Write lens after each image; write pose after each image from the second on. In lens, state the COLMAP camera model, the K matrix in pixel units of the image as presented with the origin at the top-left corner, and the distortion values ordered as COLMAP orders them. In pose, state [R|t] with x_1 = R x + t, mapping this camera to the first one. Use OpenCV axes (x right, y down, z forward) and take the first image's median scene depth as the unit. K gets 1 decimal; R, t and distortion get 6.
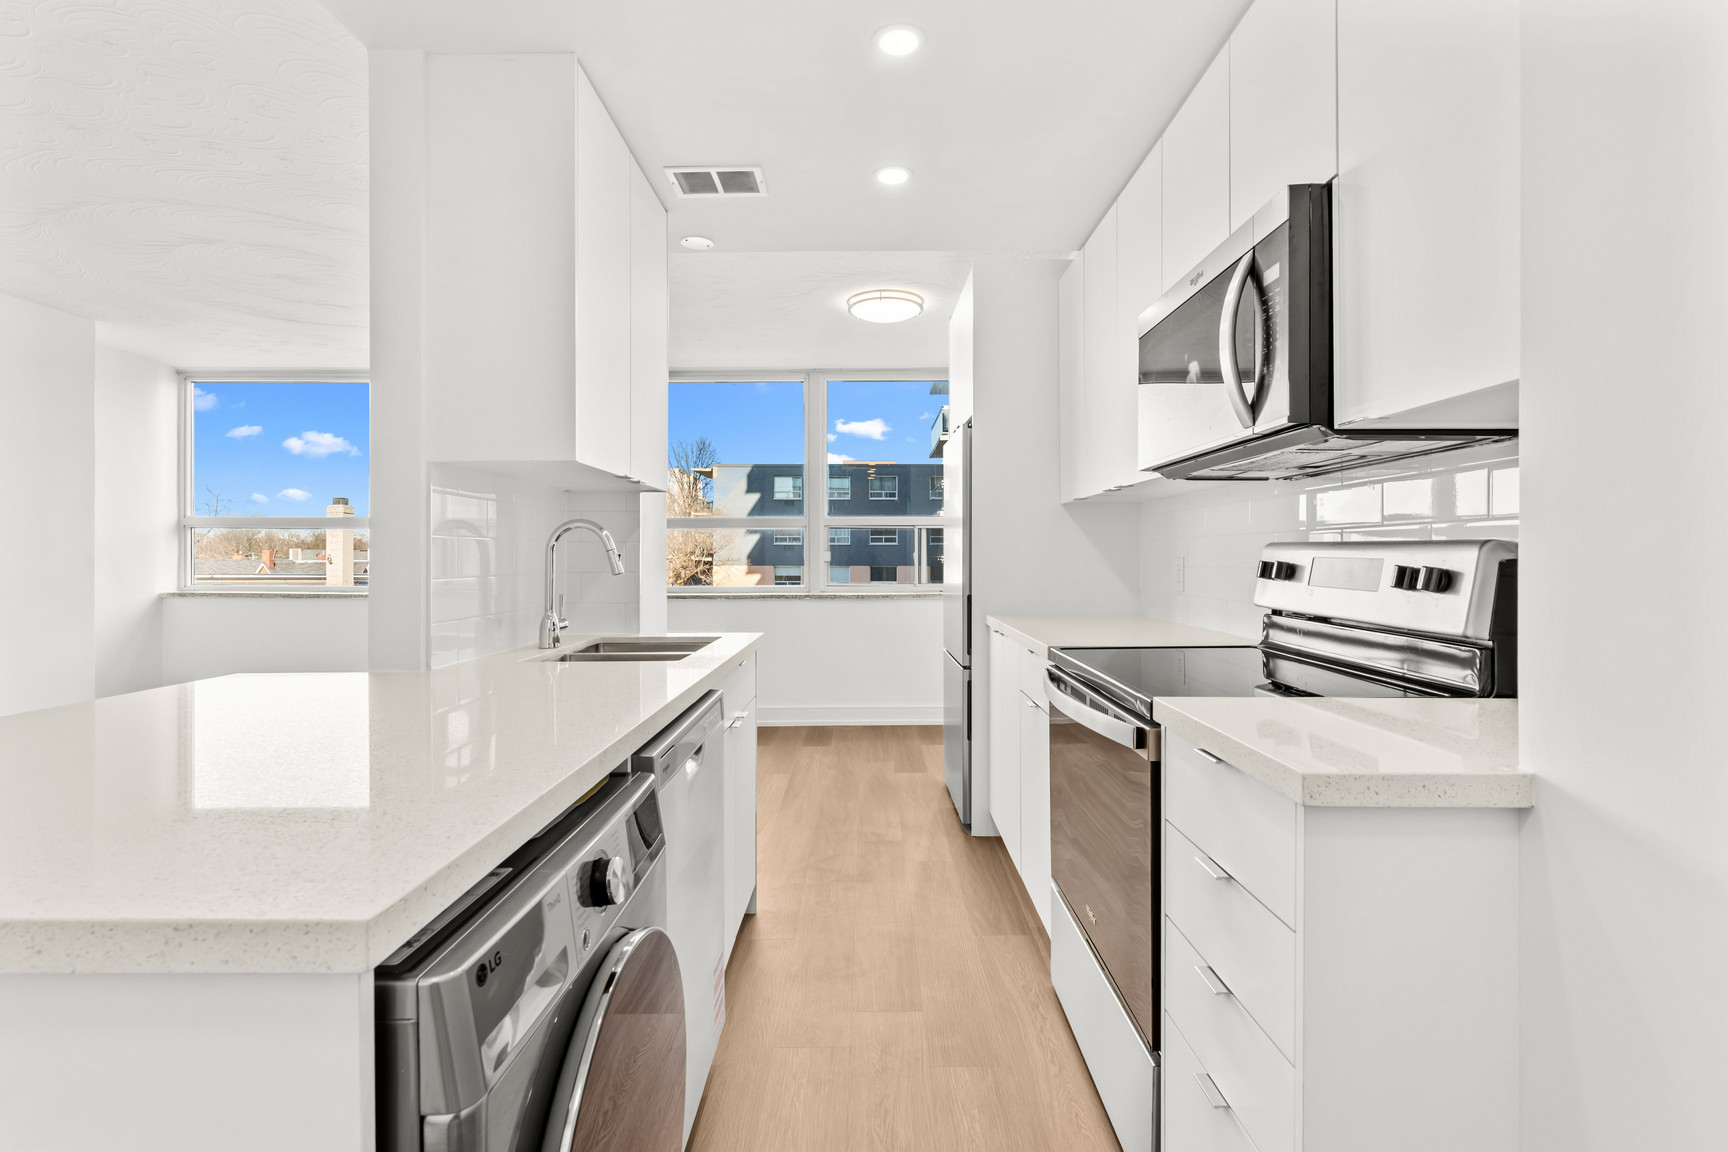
lens RADIAL K [[795.2, 0, 862.1], [0, 795.2, 564.5], [0, 0, 1]] dist [0.000168, -0.000657]
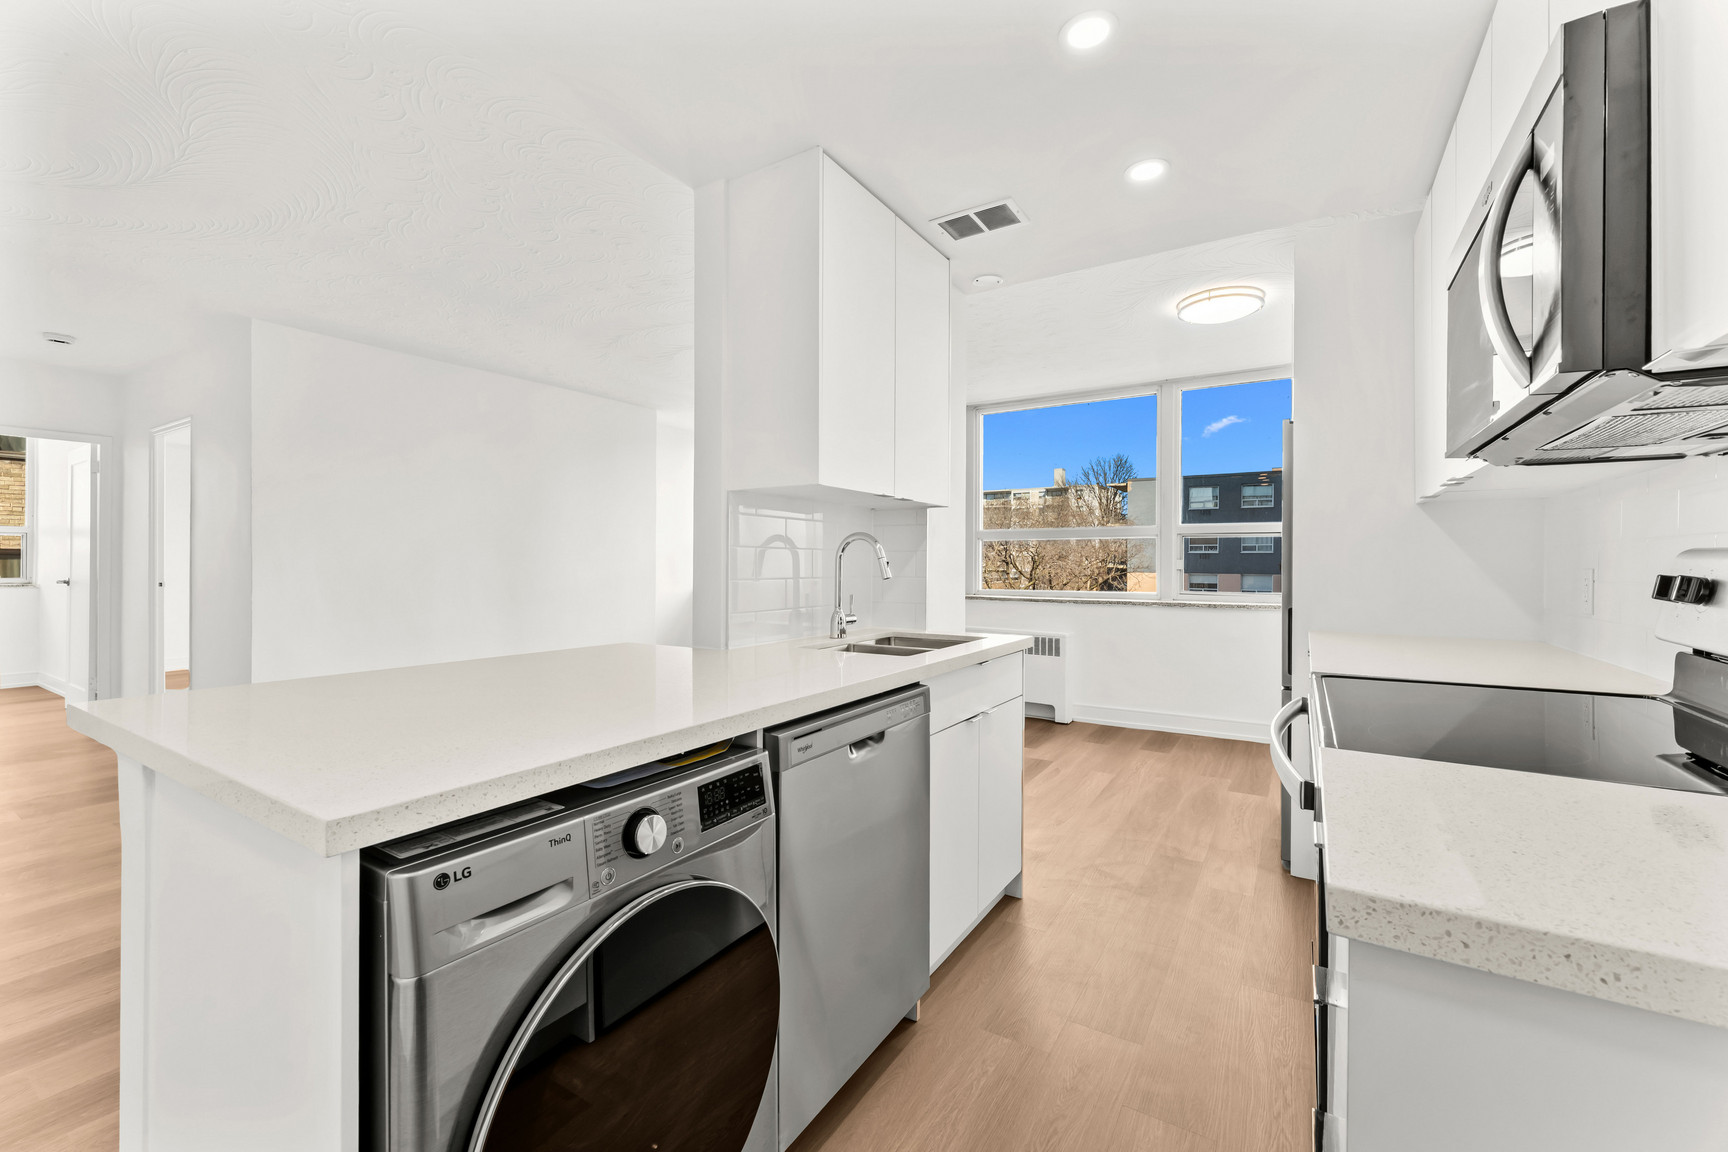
lens RADIAL K [[697.3, 0, 865.5], [0, 697.3, 570.7], [0, 0, 1]] dist [-0.001160, 0.000201]
pose [[0.854017, 0.010921, -0.520131, 0.170619], [-0.010999, 0.999935, 0.002936, -0.001854], [0.520129, 0.003213, 0.854082, 0.090878]]
